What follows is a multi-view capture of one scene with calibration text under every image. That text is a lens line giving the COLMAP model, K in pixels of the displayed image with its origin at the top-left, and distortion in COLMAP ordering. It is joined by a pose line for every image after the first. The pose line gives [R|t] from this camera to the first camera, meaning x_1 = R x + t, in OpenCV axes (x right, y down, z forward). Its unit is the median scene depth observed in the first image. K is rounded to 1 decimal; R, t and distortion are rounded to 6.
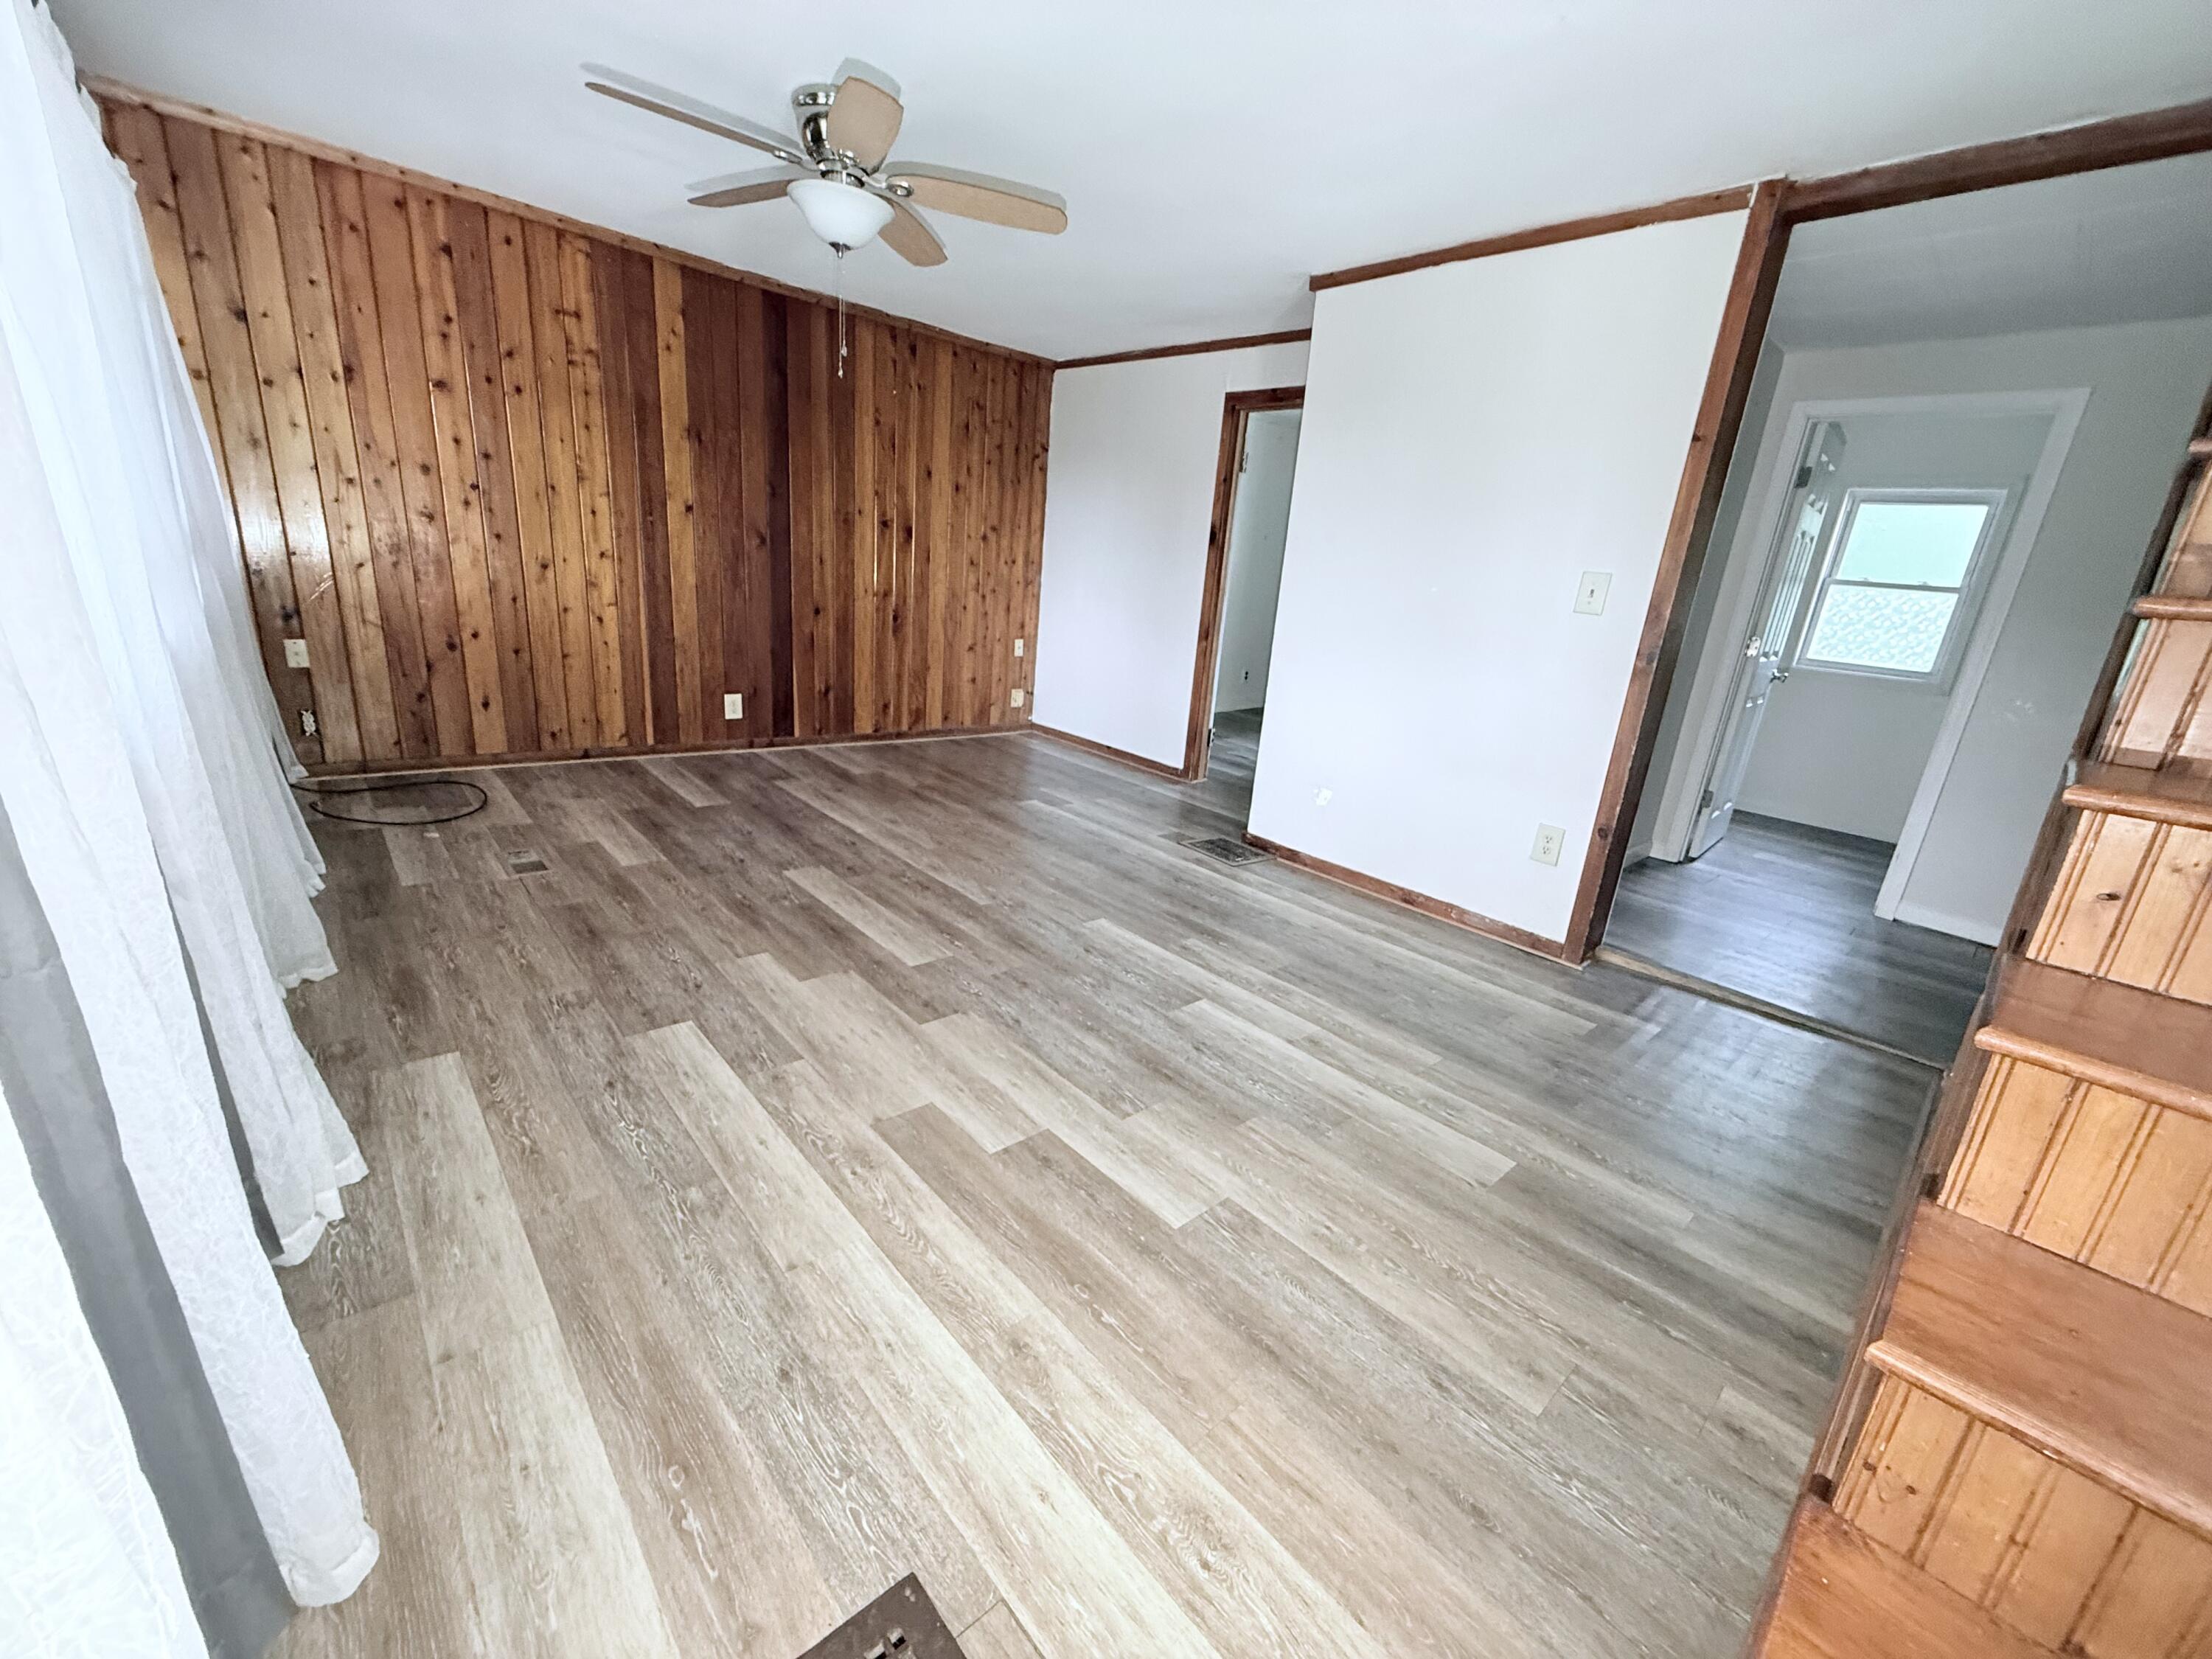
lens RADIAL K [[883.4, 0, 1102.9], [0, 883.4, 830.1], [0, 0, 1]] dist [-0.001717, -0.000223]
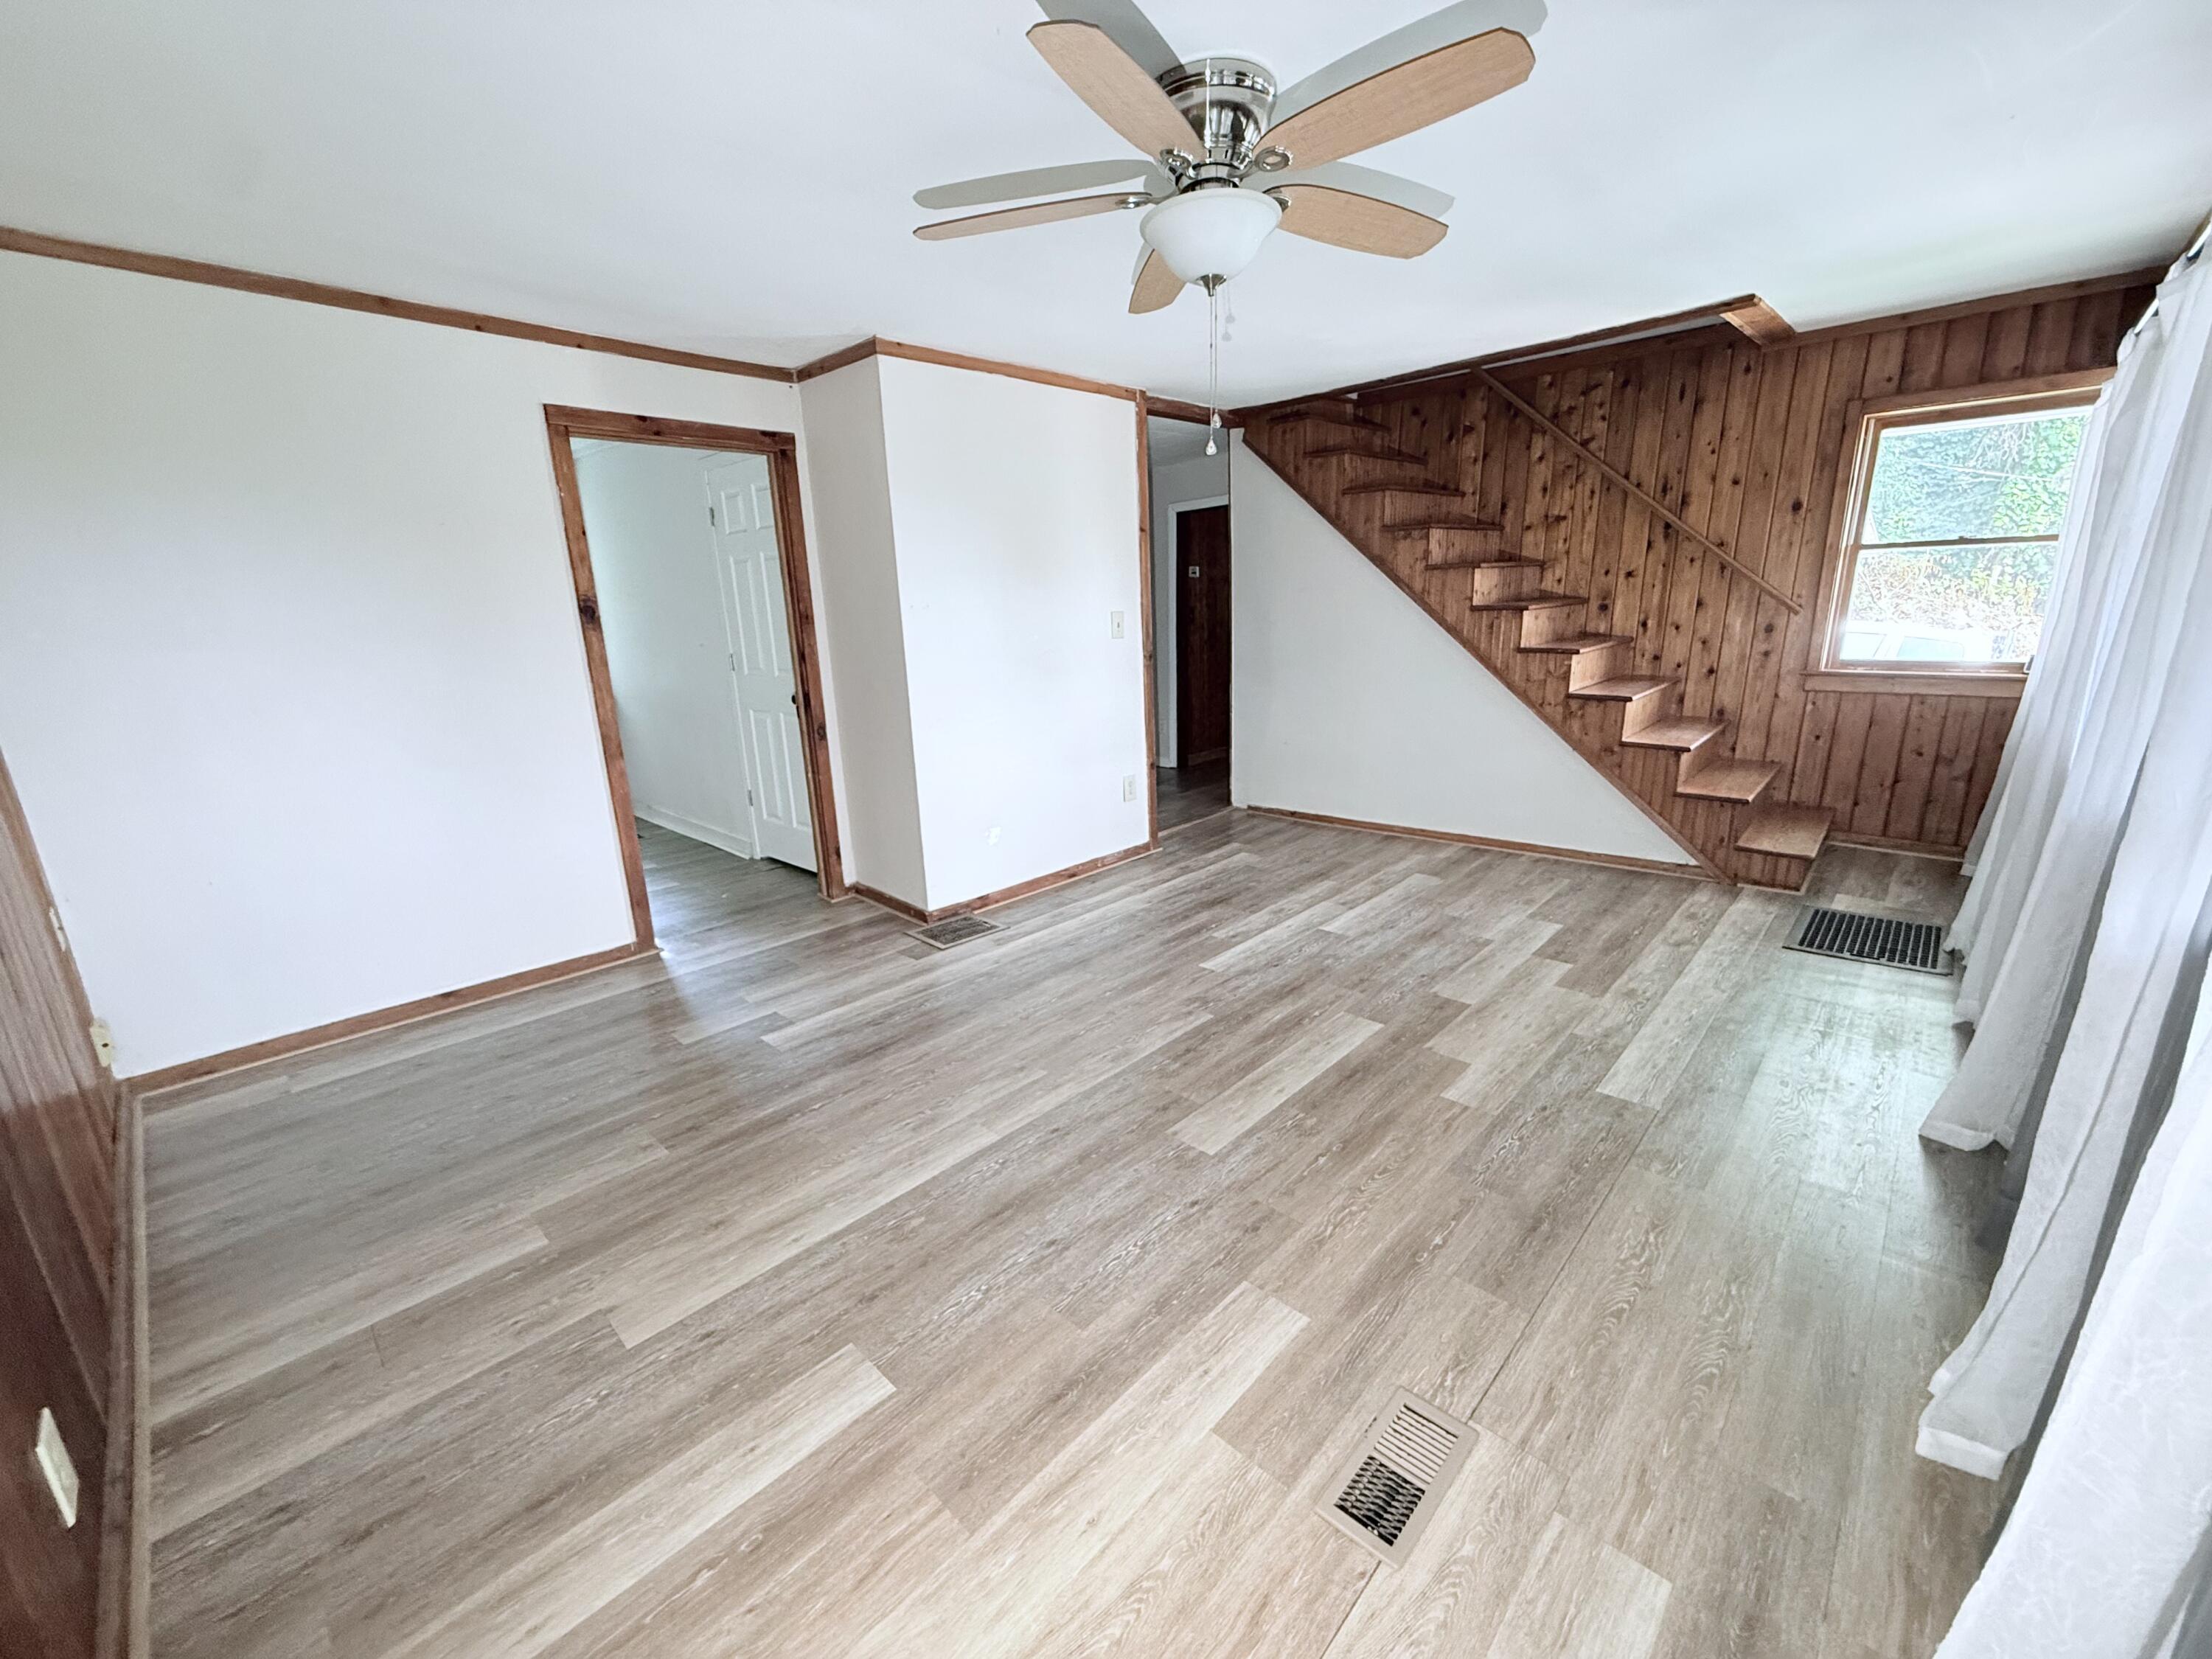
lens RADIAL K [[883.4, 0, 1102.7], [0, 883.4, 829.0], [0, 0, 1]] dist [-0.001717, -0.000223]
pose [[-0.074463, -0.329712, 0.941140, -0.845059], [0.316559, 0.887132, 0.335838, -0.397726], [-0.945645, 0.322934, 0.038315, 0.900259]]
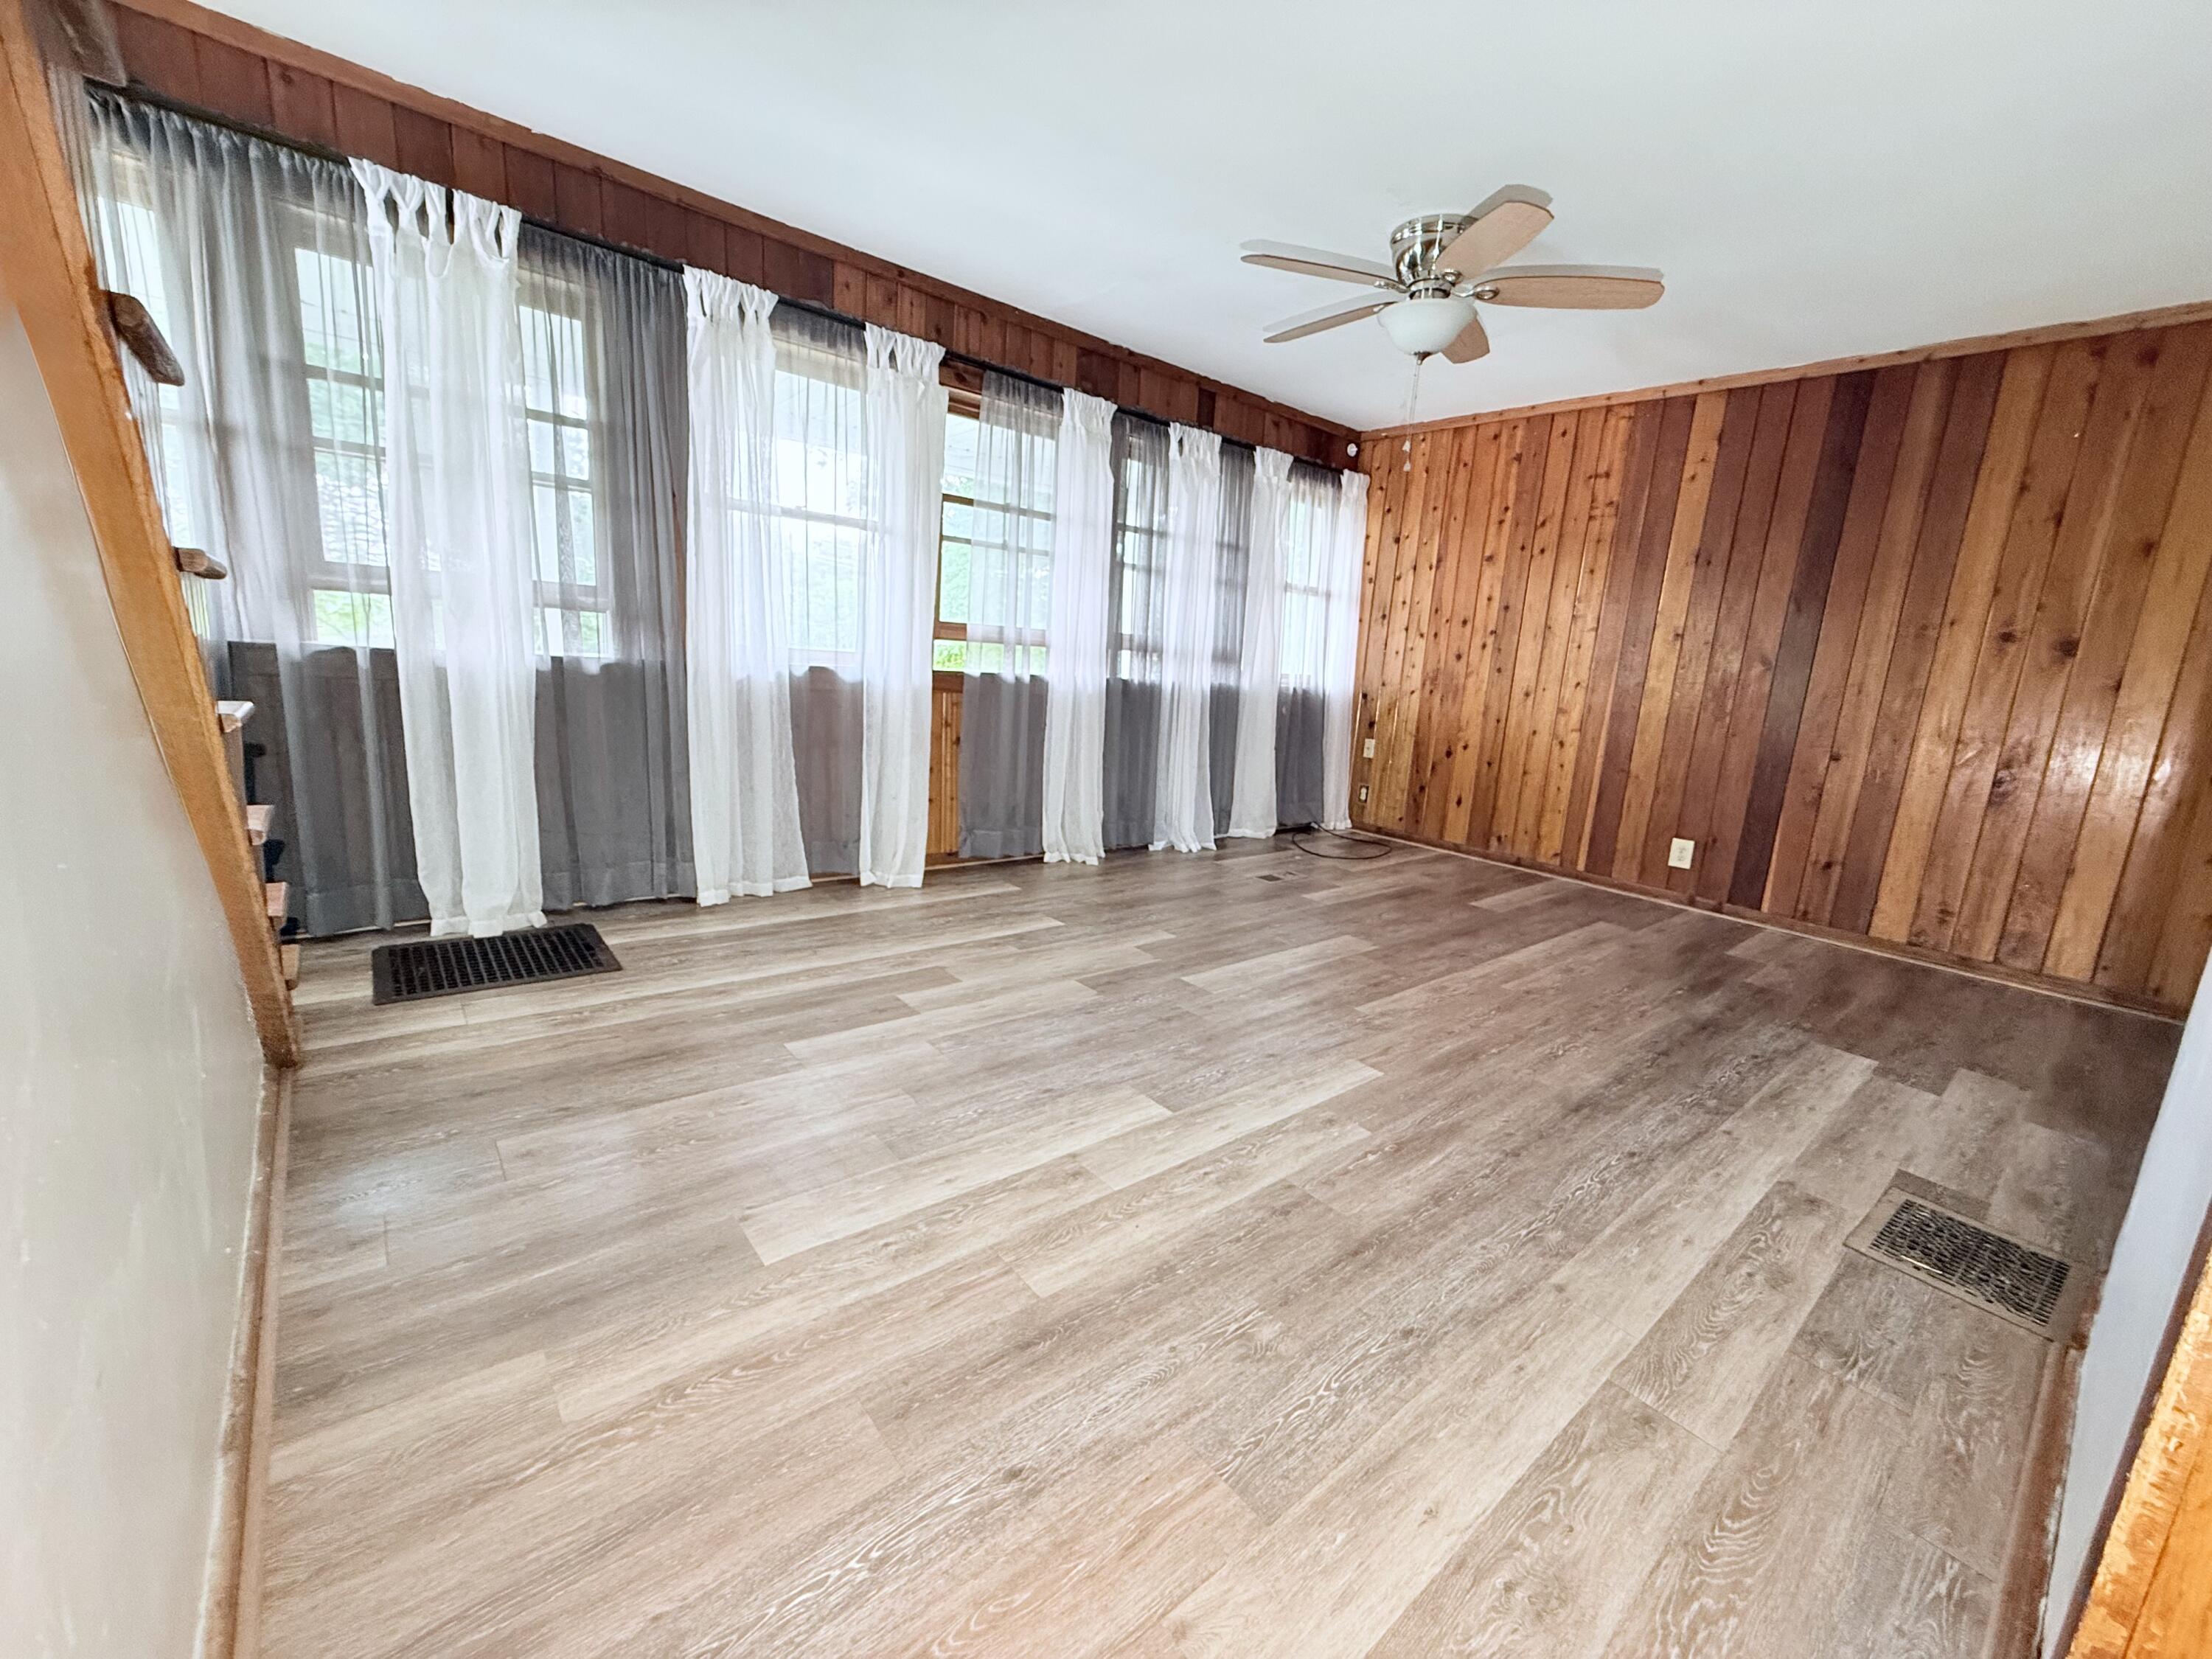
lens RADIAL K [[883.4, 0, 1104.3], [0, 883.4, 832.3], [0, 0, 1]] dist [-0.001717, -0.000223]
pose [[-0.033678, 0.107382, -0.993647, 0.635900], [-0.353795, 0.928552, 0.112338, -0.076812], [0.934717, 0.355331, 0.006720, 0.625093]]
